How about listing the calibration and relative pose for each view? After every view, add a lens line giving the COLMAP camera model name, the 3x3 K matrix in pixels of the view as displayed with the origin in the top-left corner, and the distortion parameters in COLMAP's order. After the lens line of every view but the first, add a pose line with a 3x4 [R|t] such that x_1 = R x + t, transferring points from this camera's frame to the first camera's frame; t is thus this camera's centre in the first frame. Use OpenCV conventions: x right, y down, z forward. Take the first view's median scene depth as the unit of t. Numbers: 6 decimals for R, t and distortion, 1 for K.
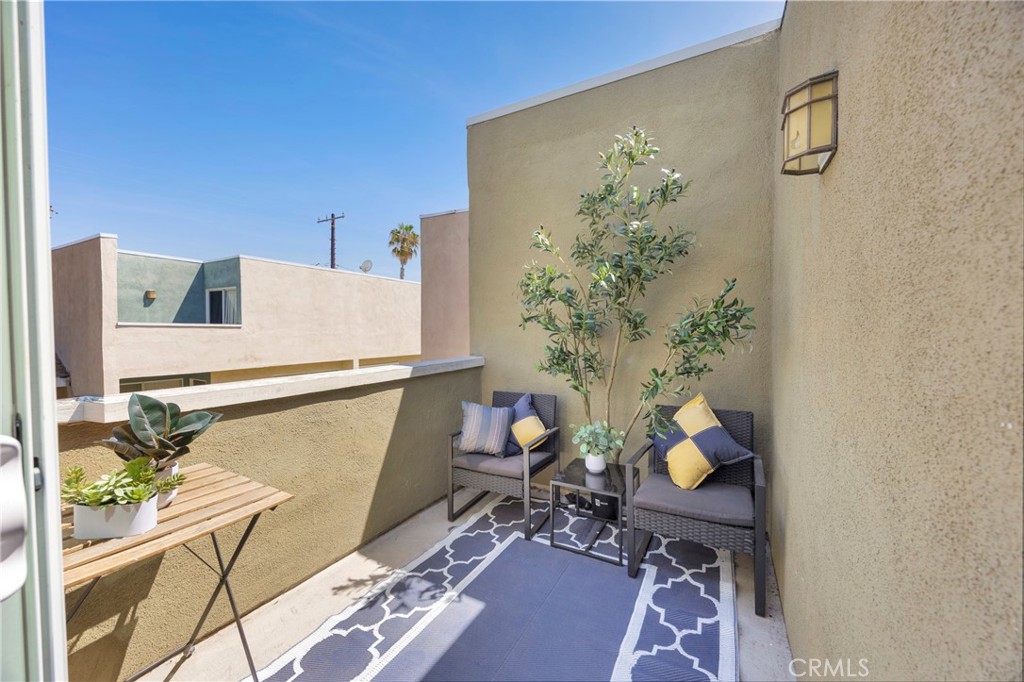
lens RADIAL K [[382.8, 0, 512.0], [0, 382.8, 341.0], [0, 0, 1]] dist [-0.000411, -0.000286]
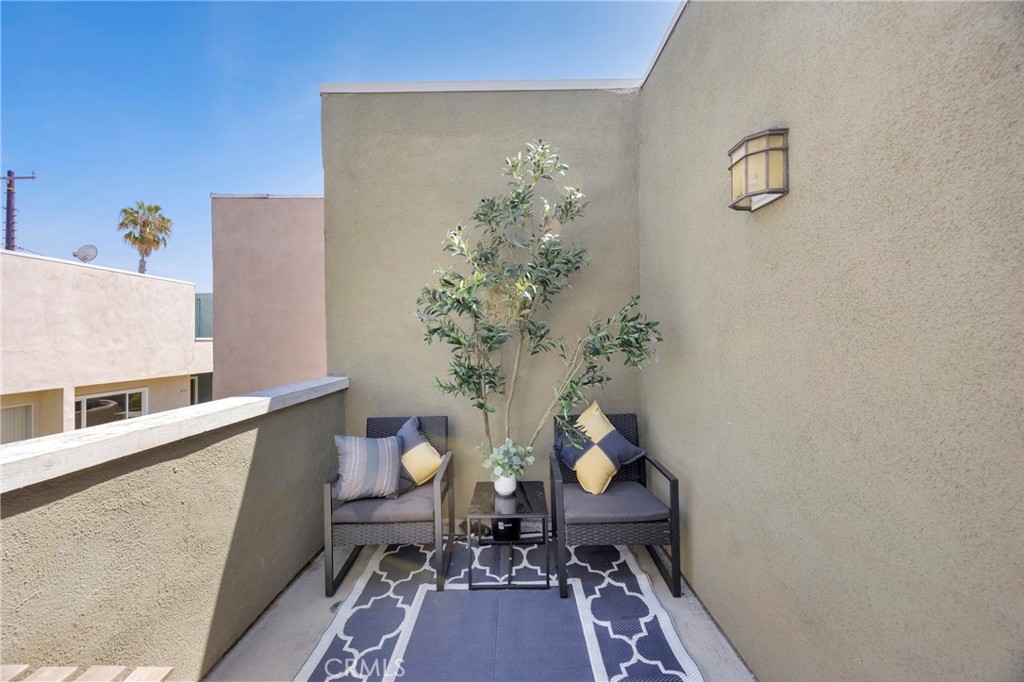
lens RADIAL K [[382.8, 0, 512.0], [0, 382.8, 341.0], [0, 0, 1]] dist [-0.000411, -0.000286]
pose [[0.881612, -0.012021, 0.471821, -0.207353], [0.024361, 0.999502, -0.020054, -0.014089], [-0.471345, 0.029174, 0.881466, 0.153766]]
